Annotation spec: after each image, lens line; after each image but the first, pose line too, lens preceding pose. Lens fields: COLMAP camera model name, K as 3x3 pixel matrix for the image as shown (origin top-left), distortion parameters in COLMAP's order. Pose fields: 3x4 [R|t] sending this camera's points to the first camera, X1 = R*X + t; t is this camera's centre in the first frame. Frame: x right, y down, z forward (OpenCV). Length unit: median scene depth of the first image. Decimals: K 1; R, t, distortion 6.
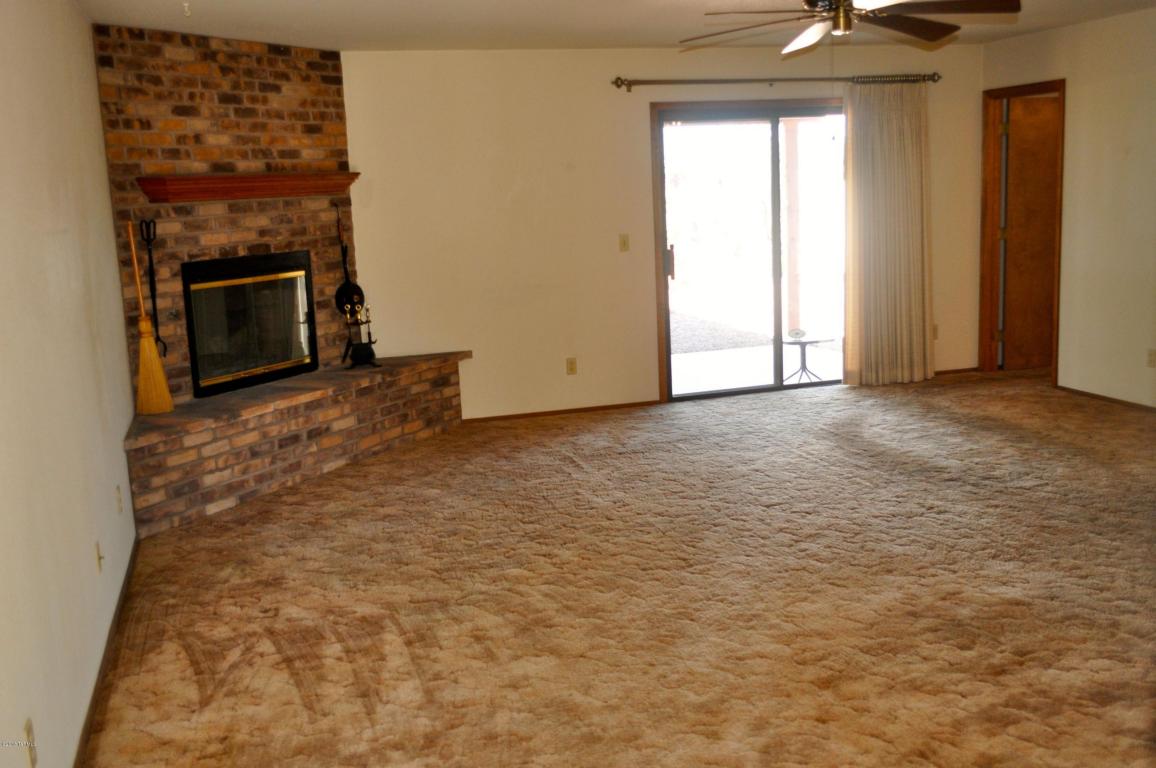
lens RADIAL K [[1182.7, 0, 577.0], [0, 1182.7, 381.1], [0, 0, 1]] dist [-0.004293, 0.000000]
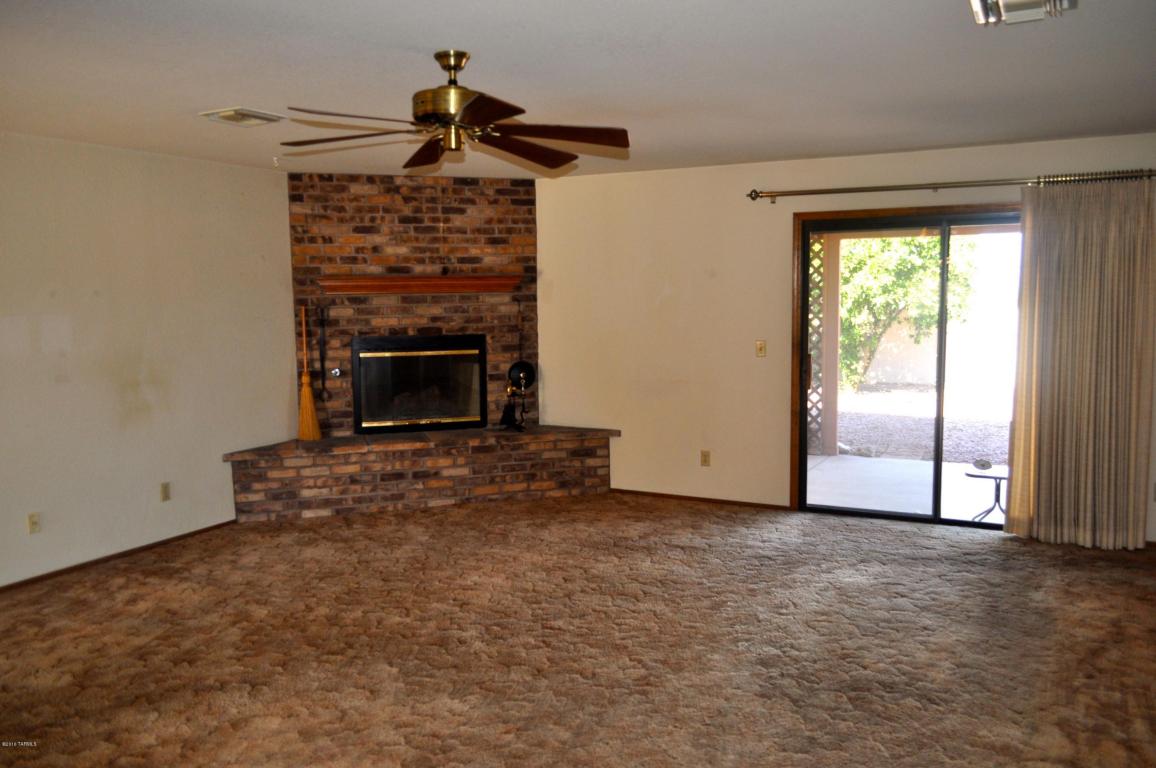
lens RADIAL K [[905.7, 0, 578.5], [0, 905.7, 384.9], [0, 0, 1]] dist [-0.007251, 0.005366]
pose [[0.716103, 0.109715, -0.689317, 0.585468], [-0.135444, 0.990640, 0.016968, -0.095344], [0.684727, 0.081214, 0.724261, 0.396051]]
